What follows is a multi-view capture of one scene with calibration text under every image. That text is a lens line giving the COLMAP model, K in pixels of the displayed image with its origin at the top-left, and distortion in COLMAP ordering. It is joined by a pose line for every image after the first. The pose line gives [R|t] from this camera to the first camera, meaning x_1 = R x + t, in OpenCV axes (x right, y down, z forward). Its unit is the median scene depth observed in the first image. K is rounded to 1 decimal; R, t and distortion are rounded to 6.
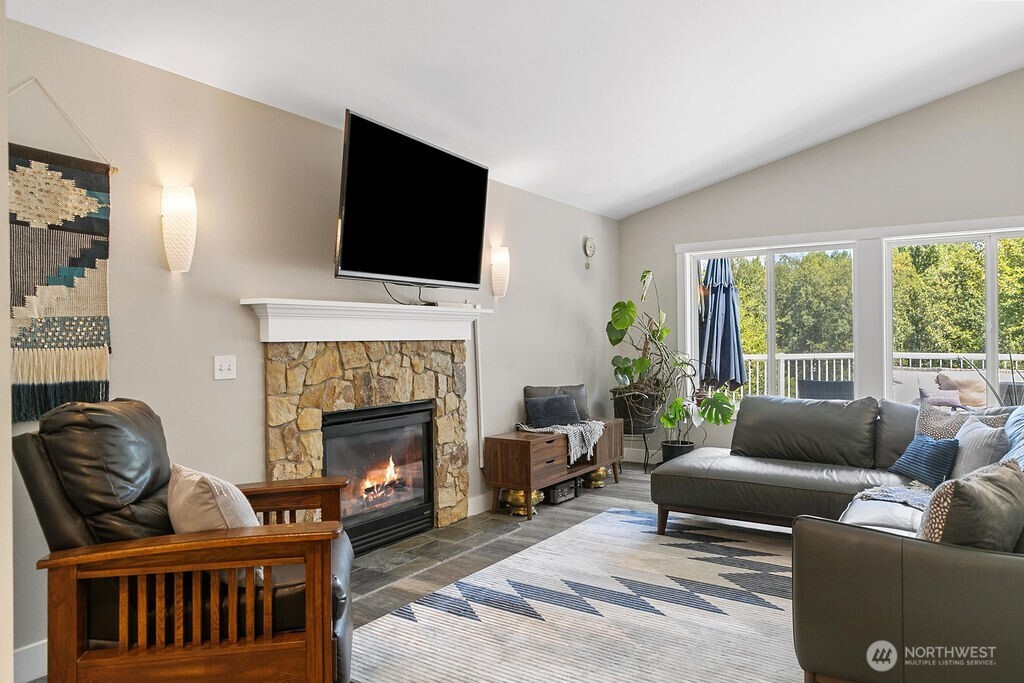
lens RADIAL K [[683.9, 0, 510.9], [0, 683.9, 340.9], [0, 0, 1]] dist [-0.001532, -0.000013]
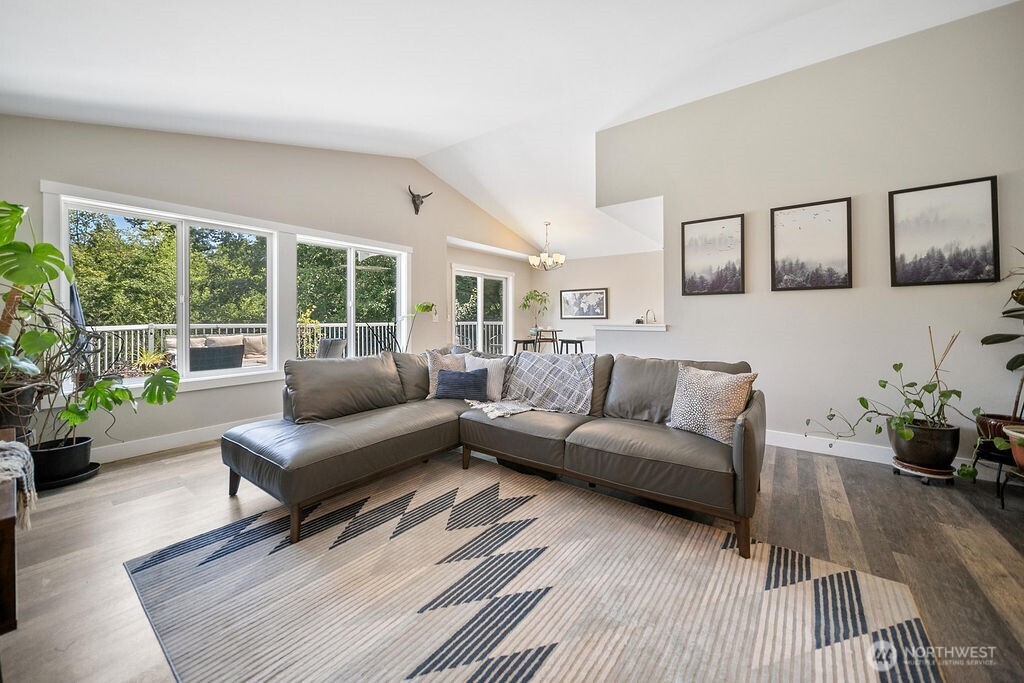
lens RADIAL K [[377.4, 0, 502.9], [0, 377.4, 313.4], [0, 0, 1]] dist [0.000045, 0.000020]
pose [[0.059426, 0.017232, 0.998084, -0.243369], [0.001053, 0.999849, -0.017326, 0.023905], [-0.998232, 0.002081, 0.059398, 0.816560]]
